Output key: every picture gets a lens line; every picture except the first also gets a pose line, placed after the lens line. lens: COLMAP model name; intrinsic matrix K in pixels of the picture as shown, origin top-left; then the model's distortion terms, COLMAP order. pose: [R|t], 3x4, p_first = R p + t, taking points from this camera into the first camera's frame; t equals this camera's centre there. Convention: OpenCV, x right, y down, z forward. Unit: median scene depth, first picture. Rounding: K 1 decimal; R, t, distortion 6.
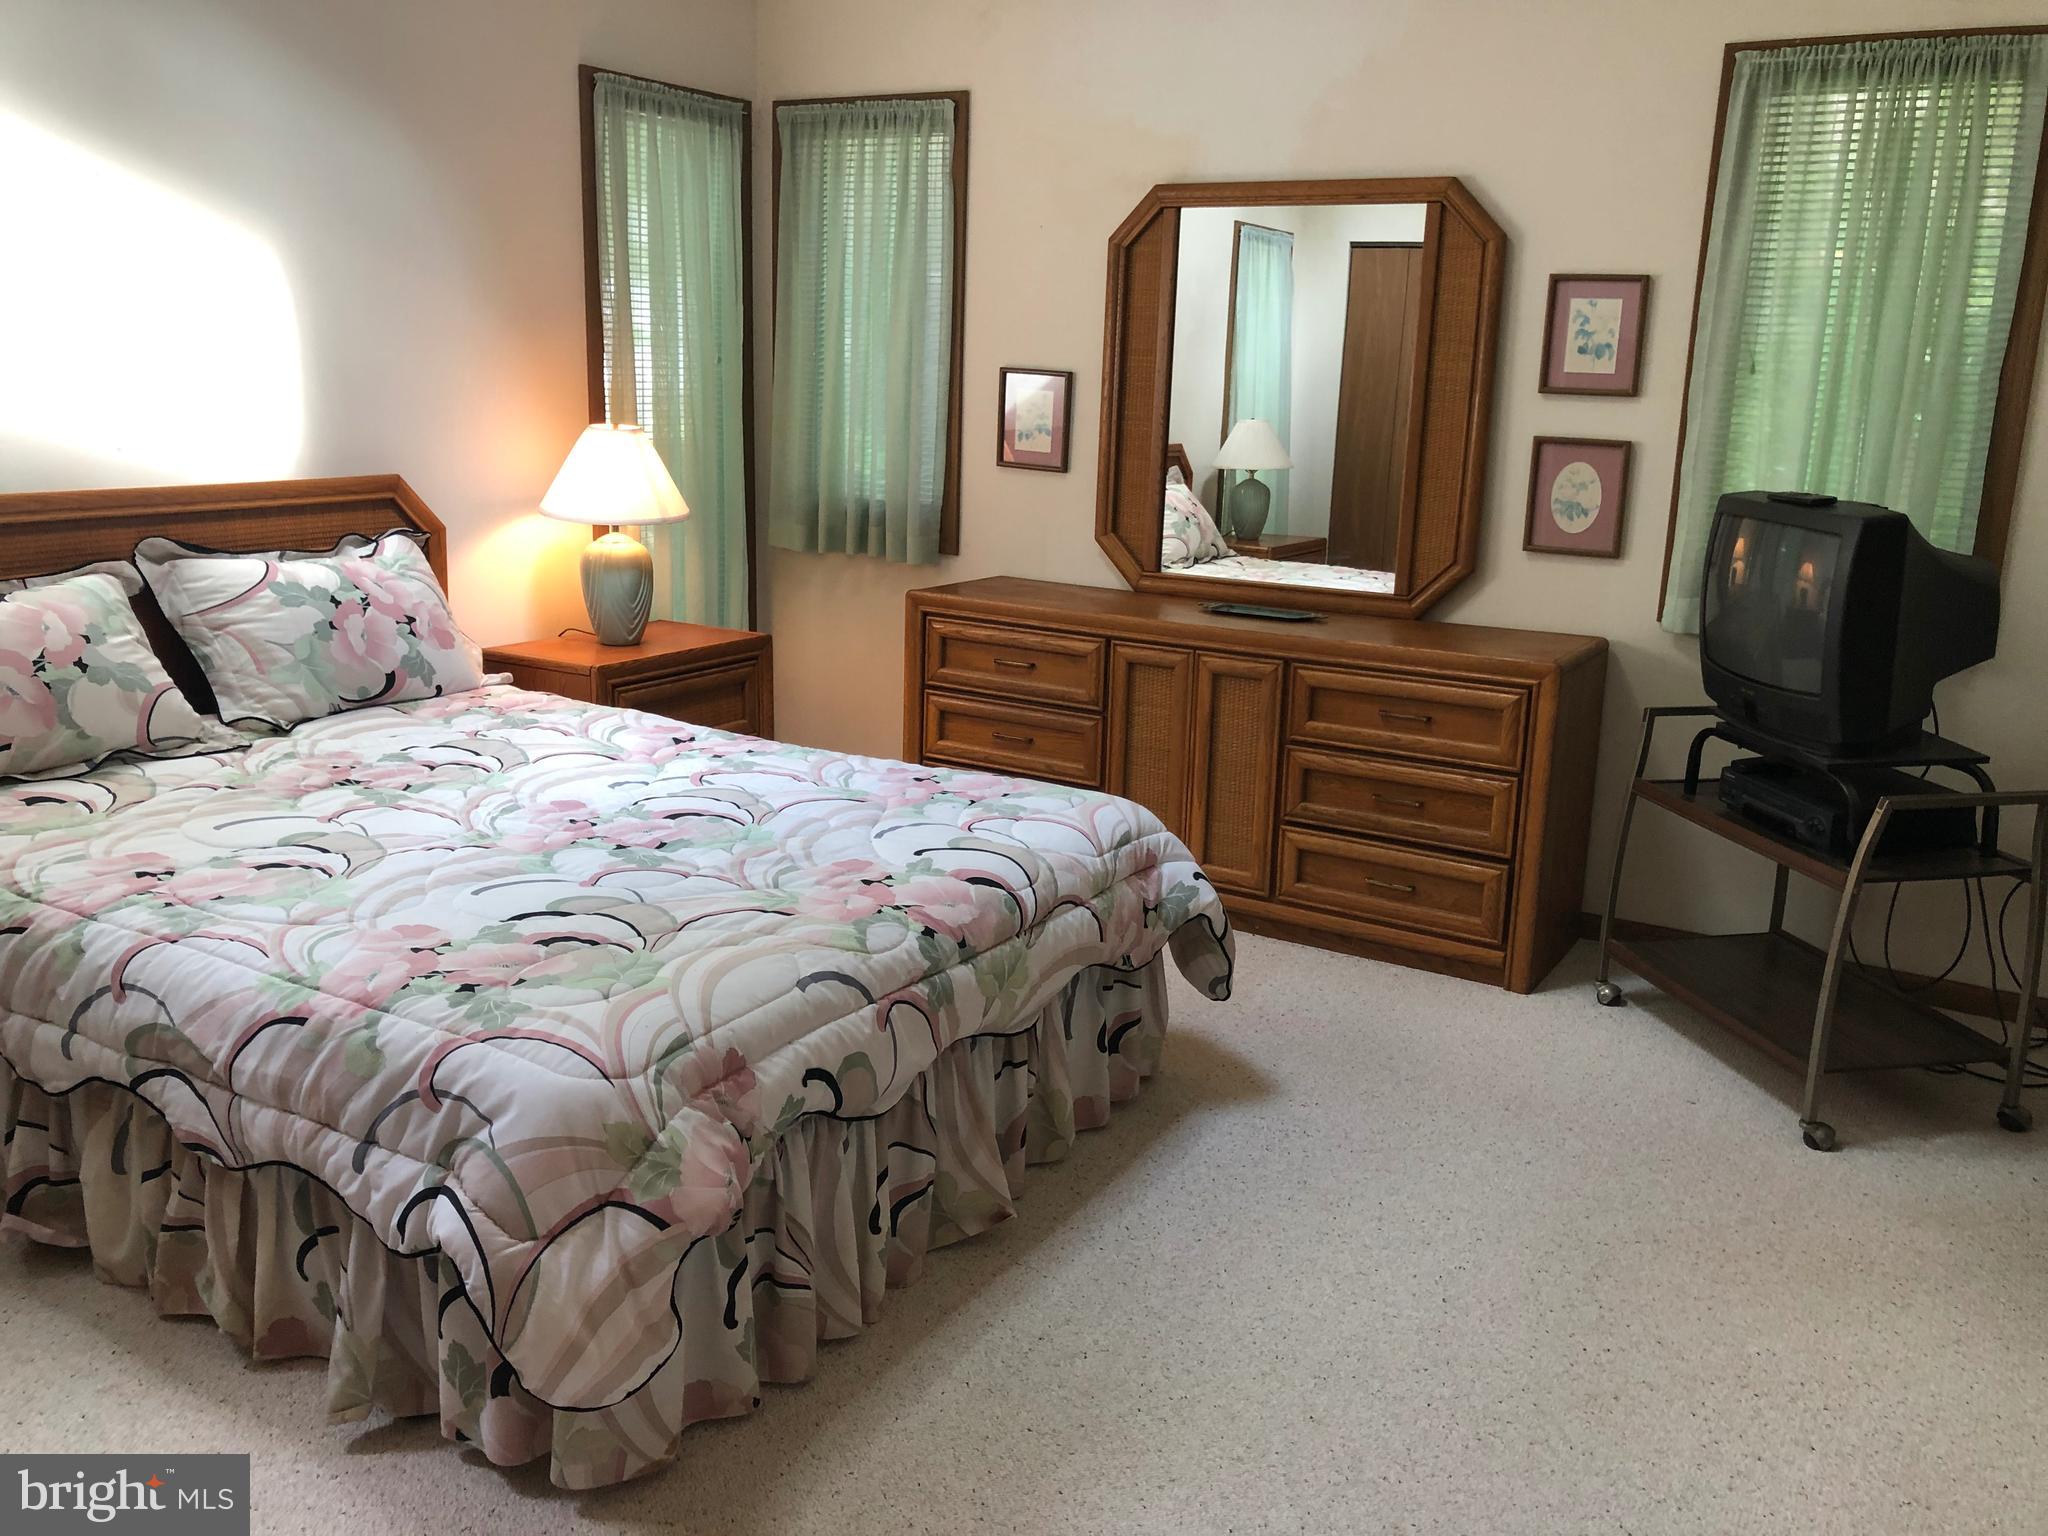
lens RADIAL K [[1699.3, 0, 1025.7], [0, 1699.3, 738.8], [0, 0, 1]] dist [0.011179, 0.002811]
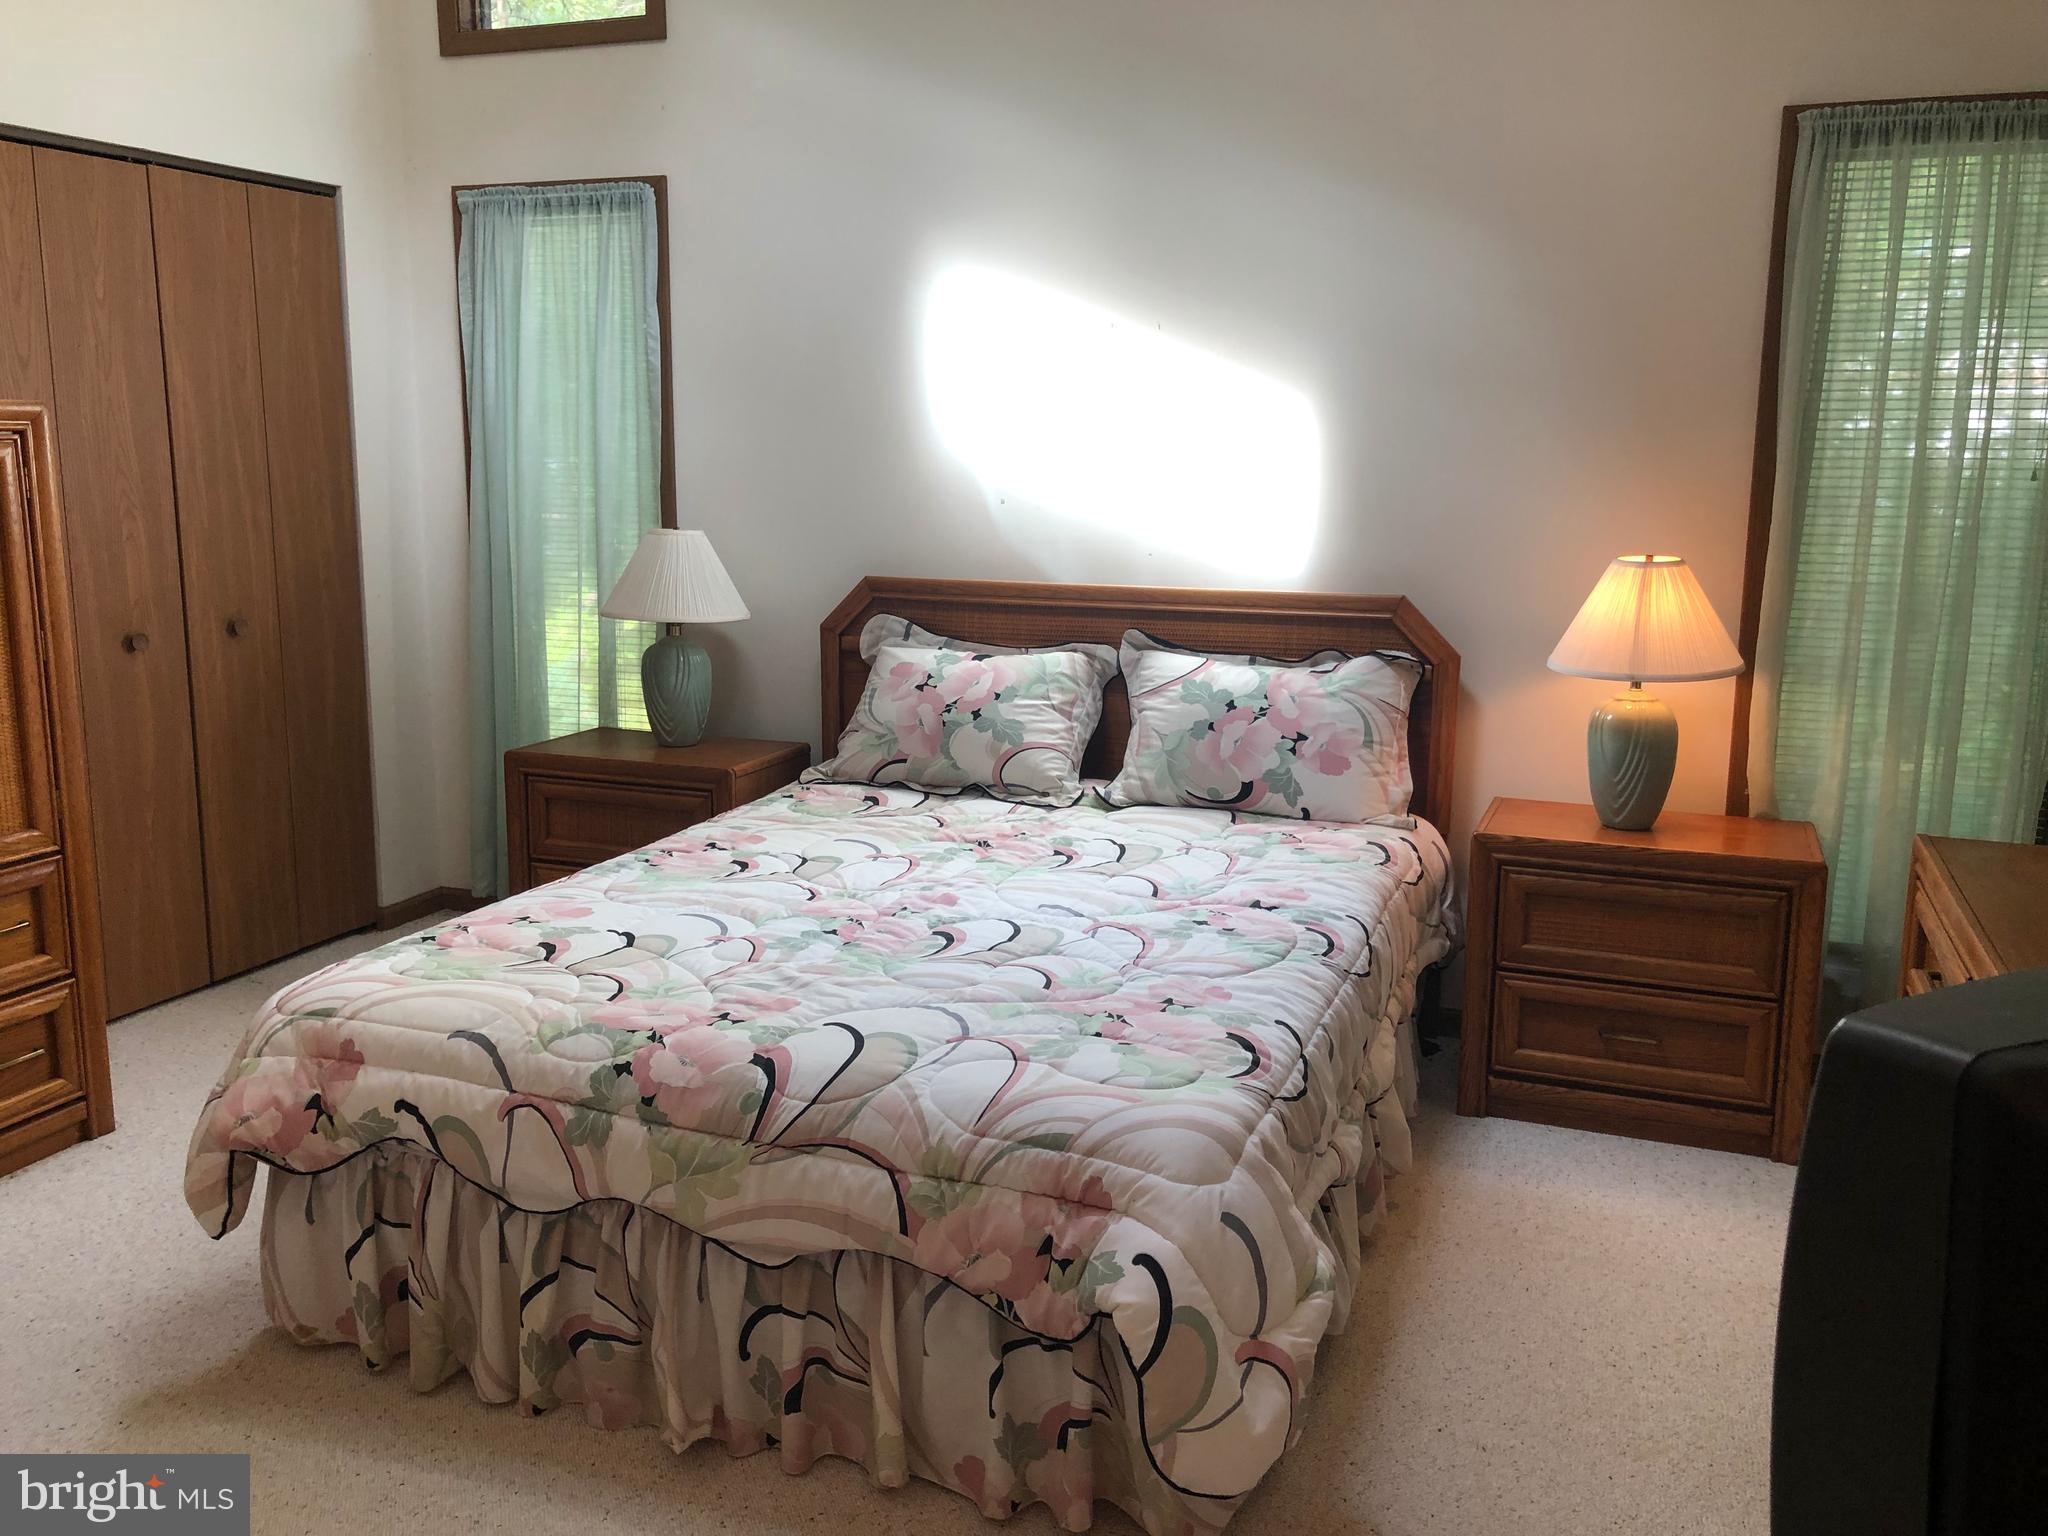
lens RADIAL K [[1641.6, 0, 1024.0], [0, 1641.6, 768.0], [0, 0, 1]] dist [0.001833, -0.002327]
pose [[0.164034, 0.156308, -0.973992, 0.696411], [-0.219449, 0.968407, 0.118453, -0.167330], [0.961736, 0.194311, 0.193153, 0.854345]]
